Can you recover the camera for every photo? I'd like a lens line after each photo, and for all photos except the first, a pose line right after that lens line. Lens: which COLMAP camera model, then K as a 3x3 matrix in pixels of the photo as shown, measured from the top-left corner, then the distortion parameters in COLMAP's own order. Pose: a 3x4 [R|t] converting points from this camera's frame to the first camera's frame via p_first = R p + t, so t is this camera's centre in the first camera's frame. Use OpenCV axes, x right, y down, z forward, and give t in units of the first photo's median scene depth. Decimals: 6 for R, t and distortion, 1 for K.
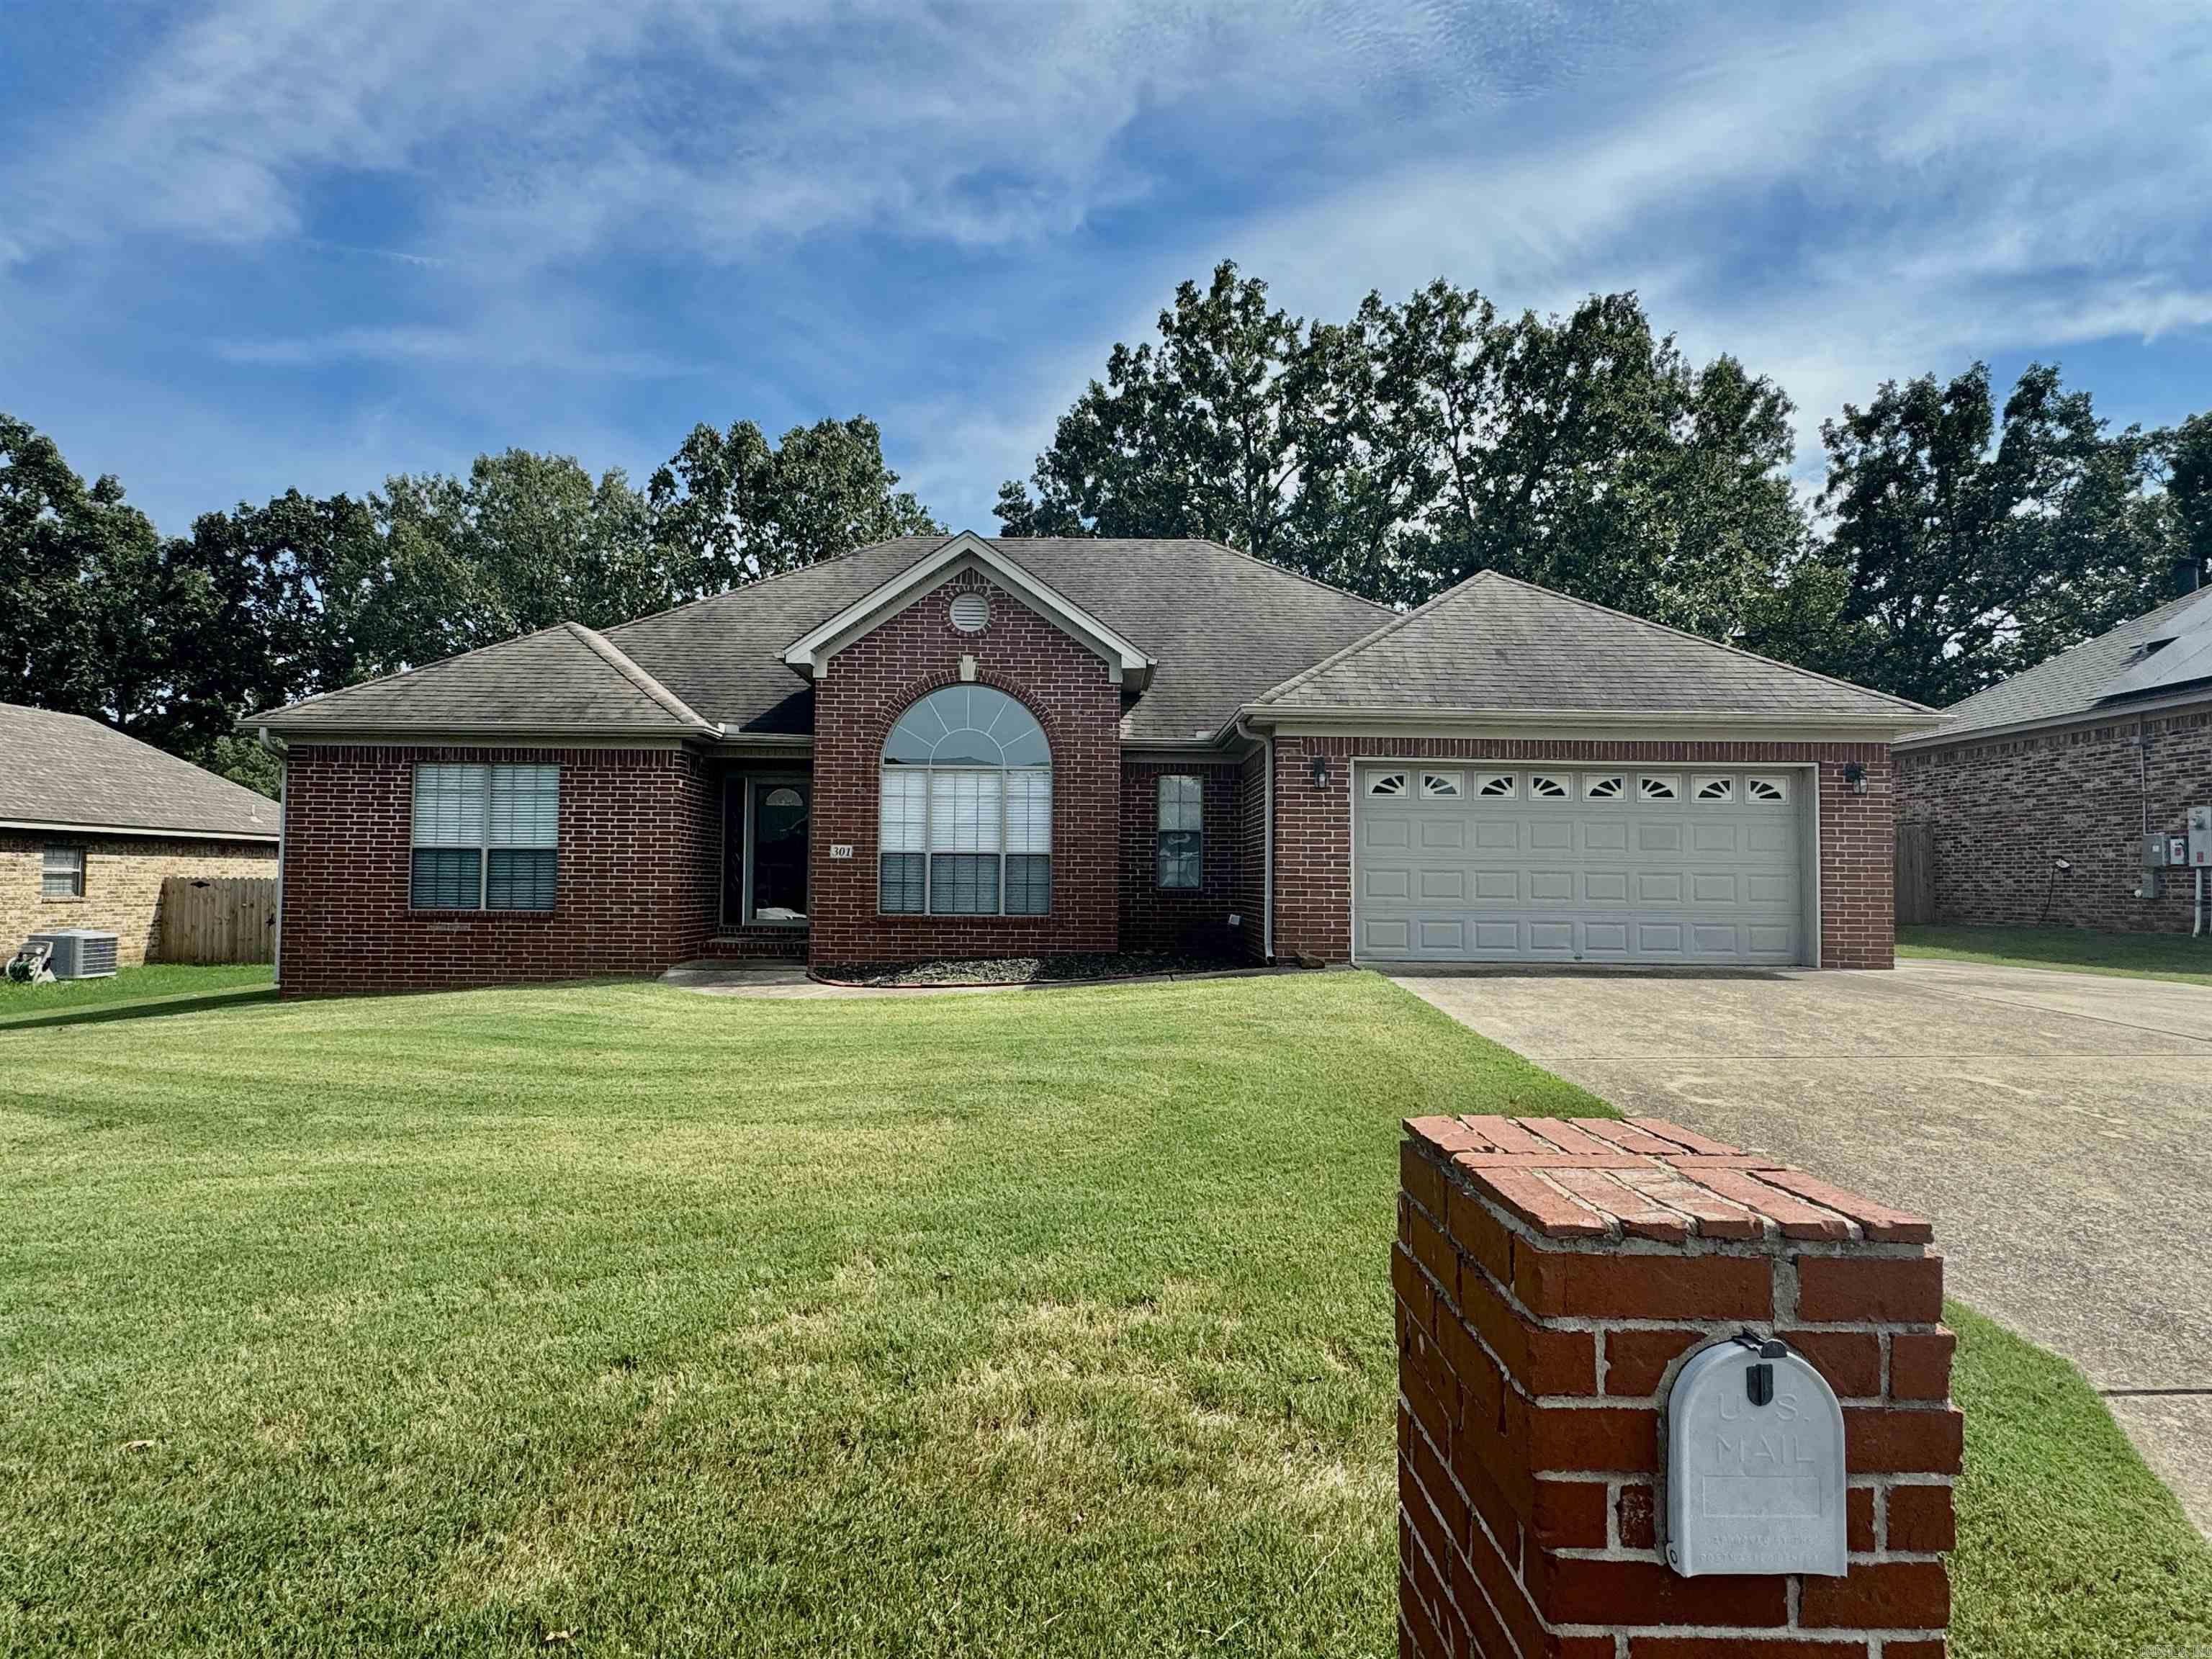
lens RADIAL K [[1285.9, 0, 1106.6], [0, 1285.9, 910.3], [0, 0, 1]] dist [0.005169, 0.001294]
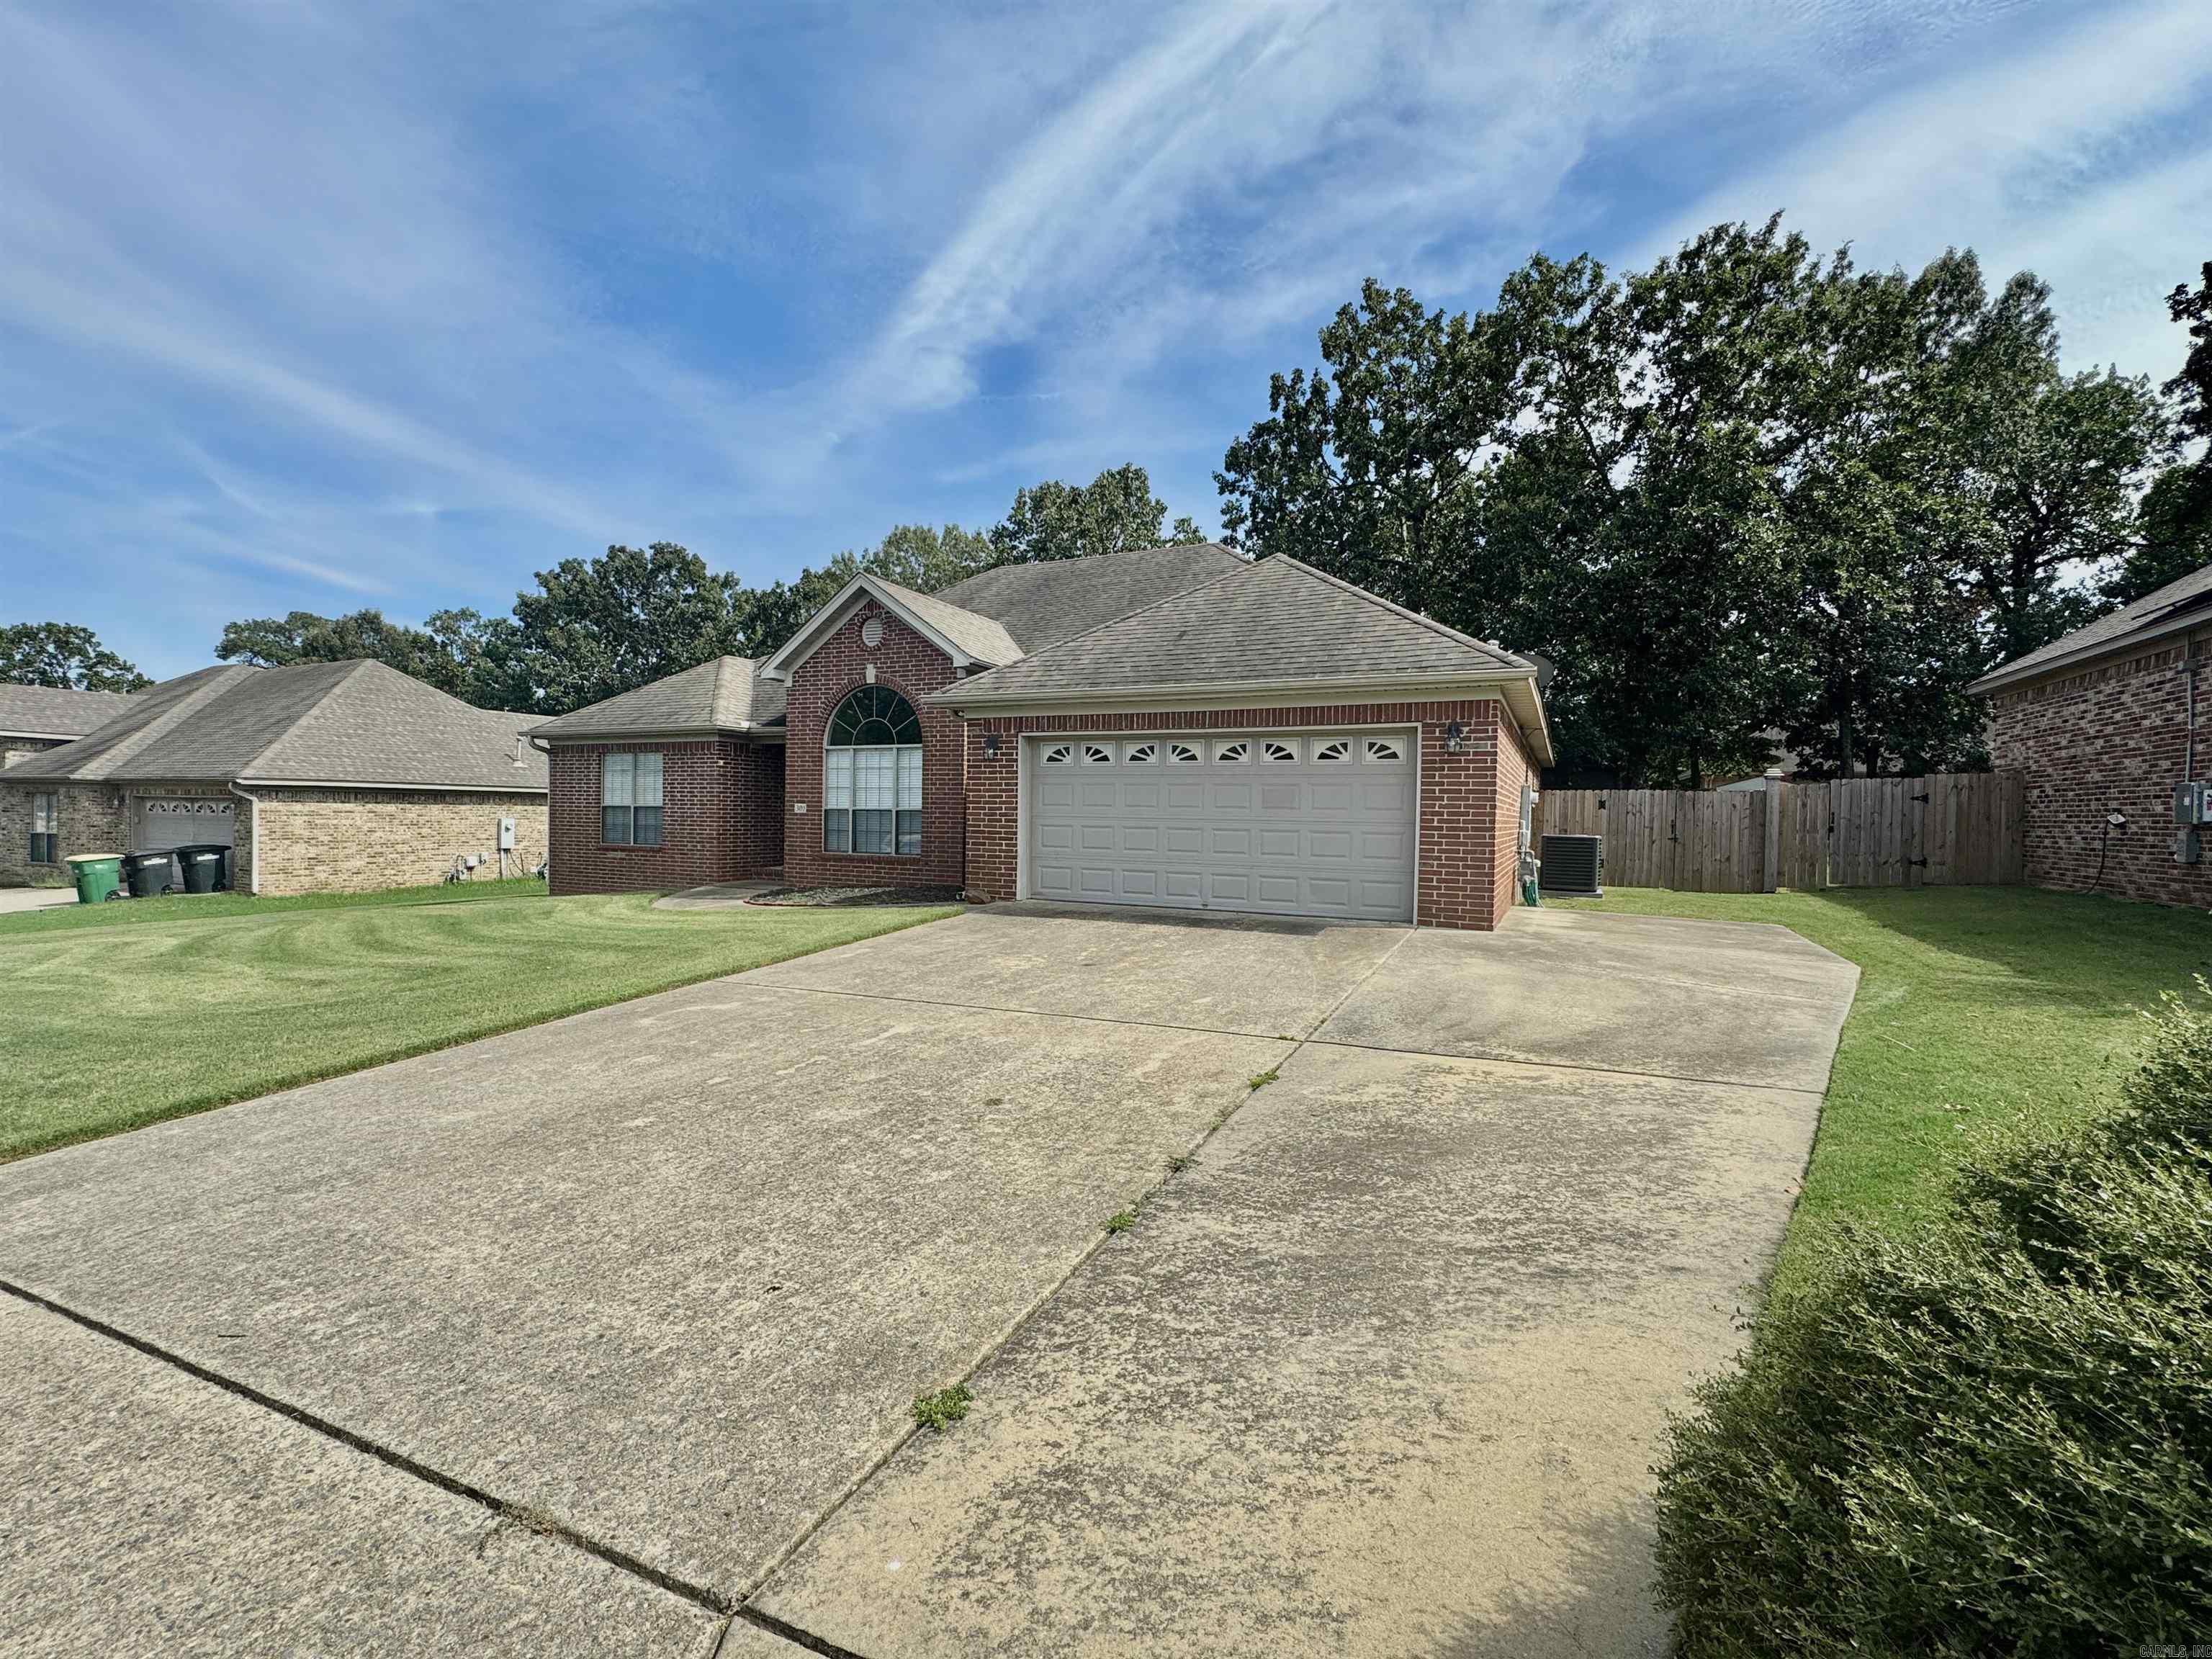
lens RADIAL K [[1008.0, 0, 1100.5], [0, 1008.0, 822.8], [0, 0, 1]] dist [0.012264, 0.000178]
pose [[0.890818, 0.005921, -0.454321, 0.590680], [-0.014832, 0.999761, -0.016052, -0.016596], [0.454118, 0.021038, 0.890693, 0.155840]]
